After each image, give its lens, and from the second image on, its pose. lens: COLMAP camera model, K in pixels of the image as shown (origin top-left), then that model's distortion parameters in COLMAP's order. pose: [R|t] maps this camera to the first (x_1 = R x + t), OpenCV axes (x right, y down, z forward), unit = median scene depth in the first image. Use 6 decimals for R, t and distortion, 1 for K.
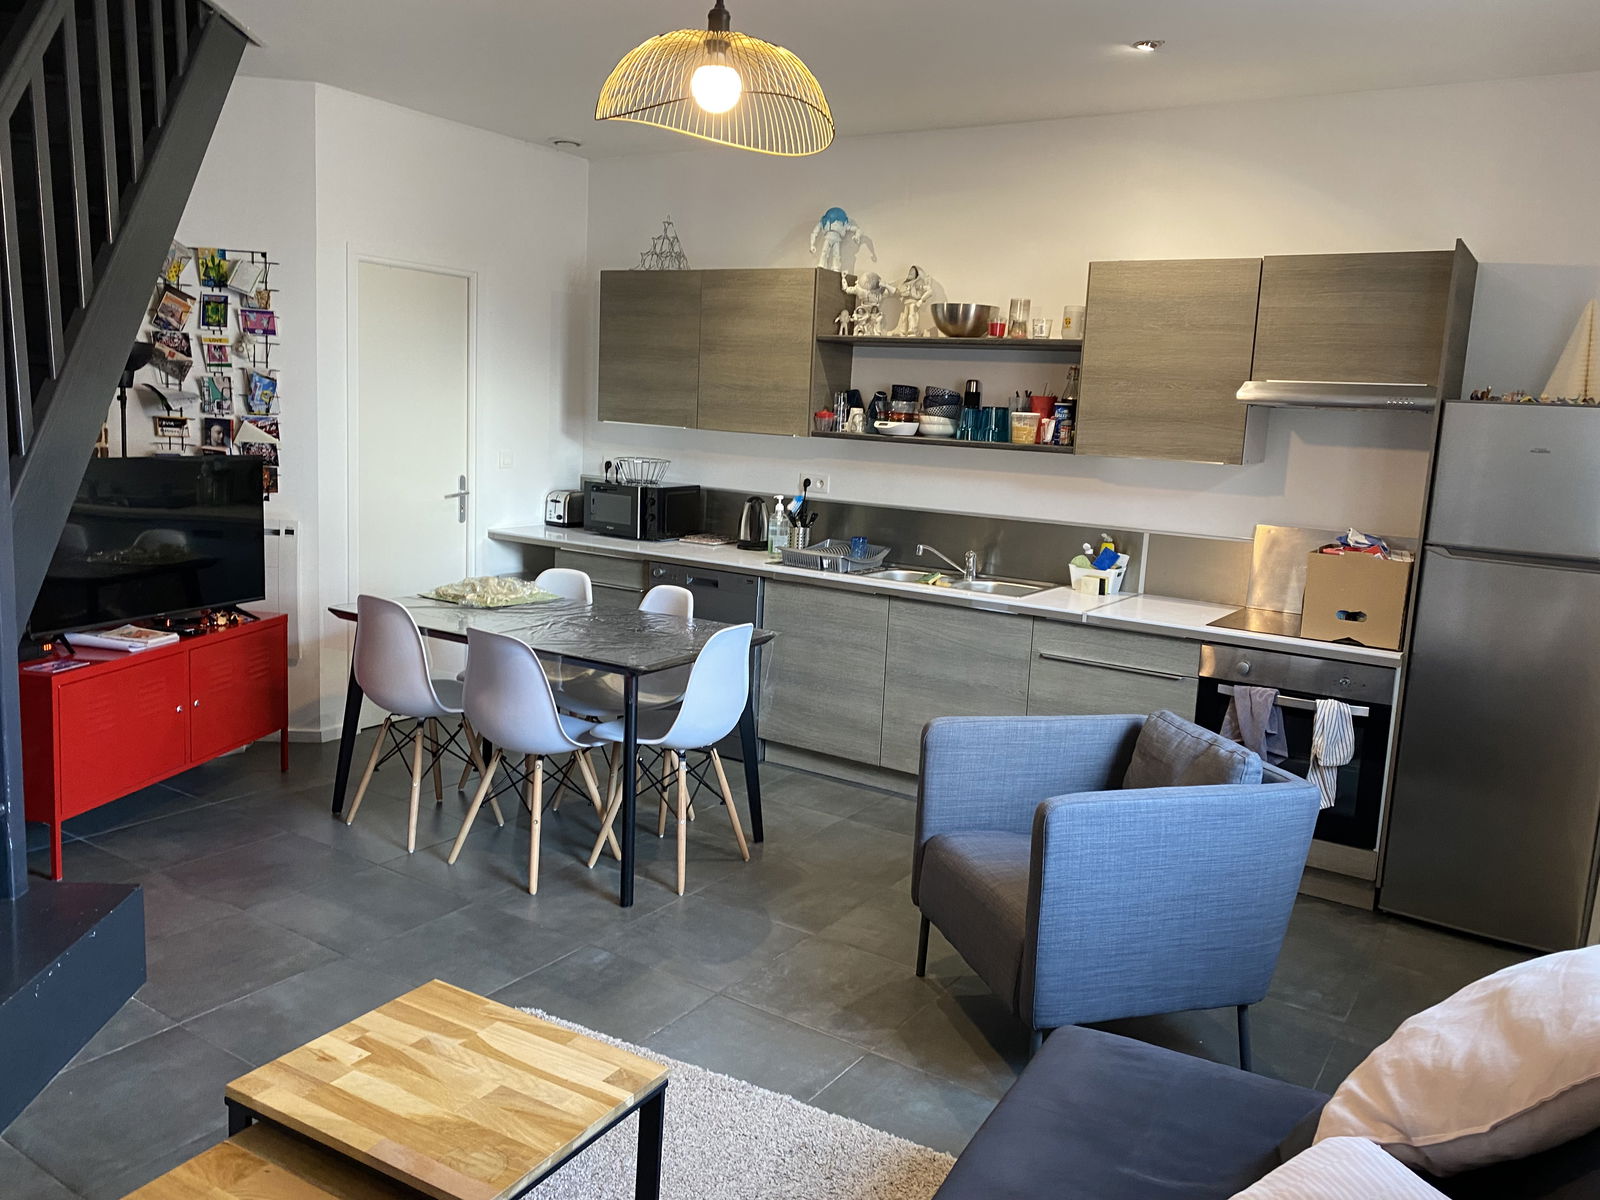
lens RADIAL K [[1300.3, 0, 800.0], [0, 1300.3, 600.0], [0, 0, 1]] dist [0.059350, -0.050735]
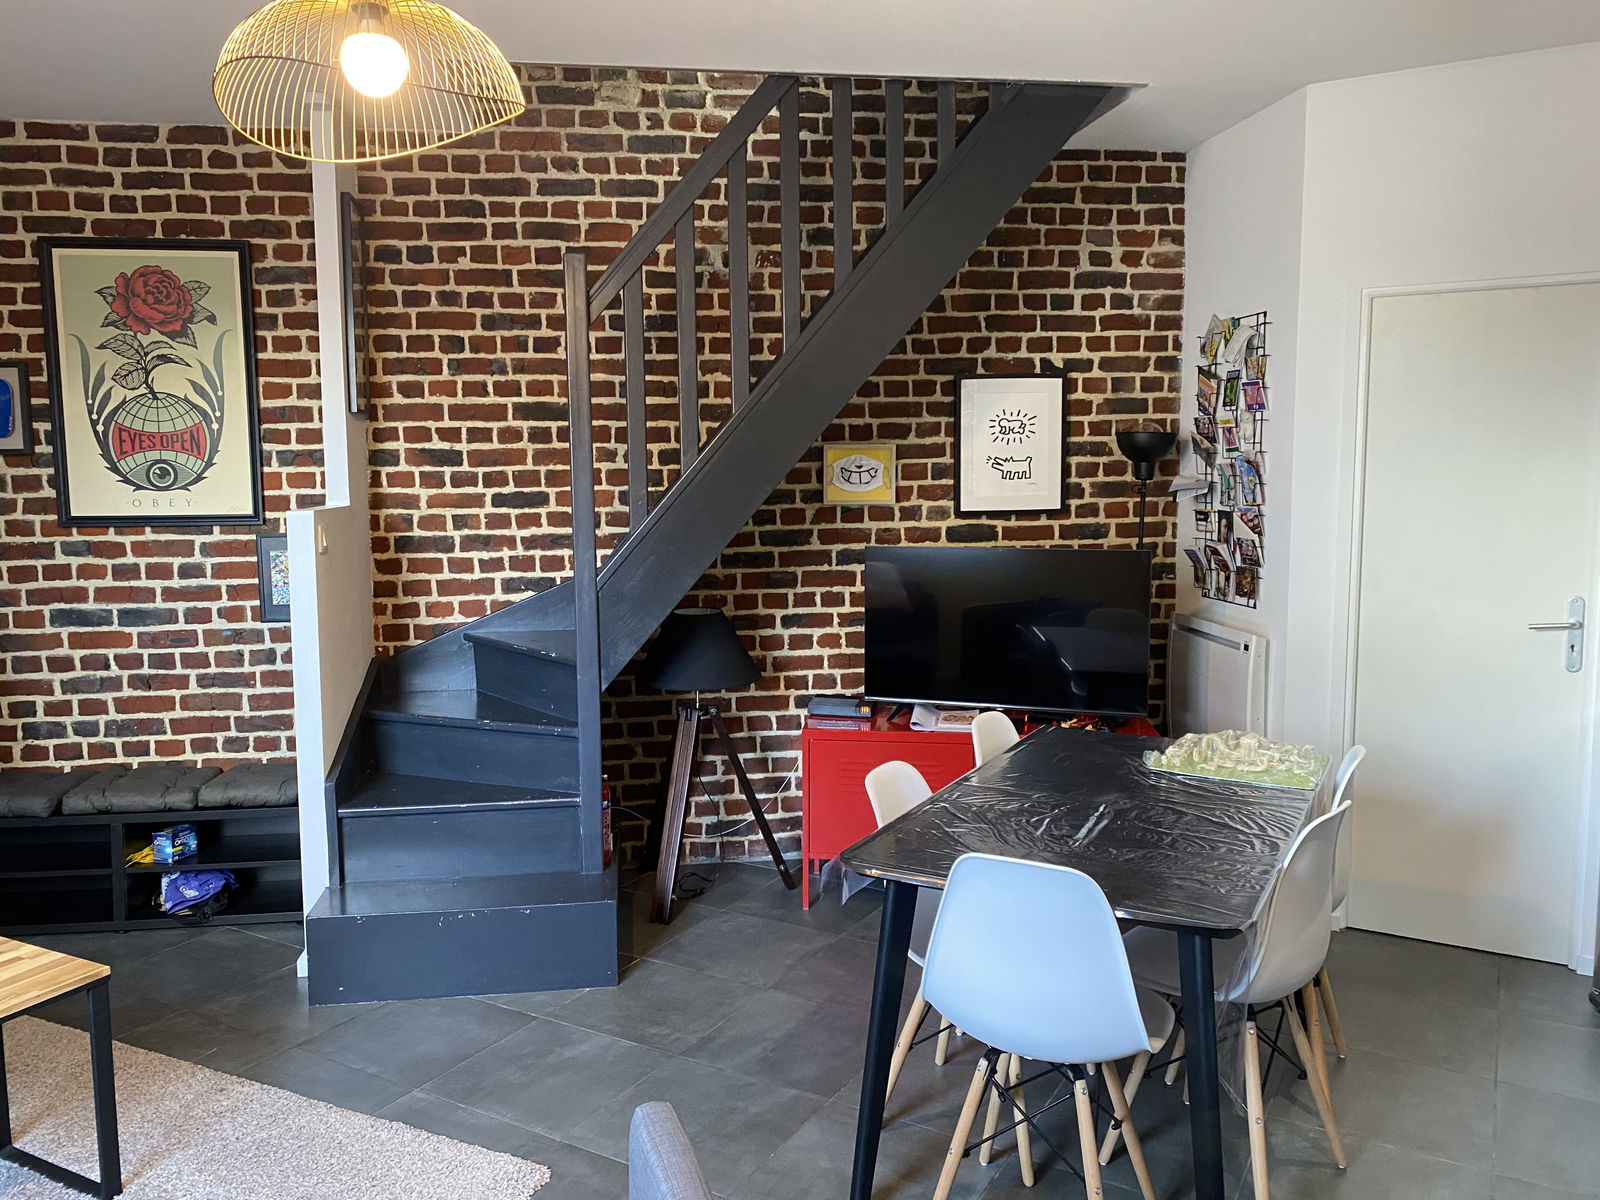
lens RADIAL K [[1300.3, 0, 800.0], [0, 1300.3, 600.0], [0, 0, 1]] dist [0.059350, -0.050735]
pose [[0.011542, 0.051690, -0.998596, 0.744699], [-0.139634, 0.988961, 0.049577, -0.151087], [0.990136, 0.138865, 0.018633, 1.278239]]
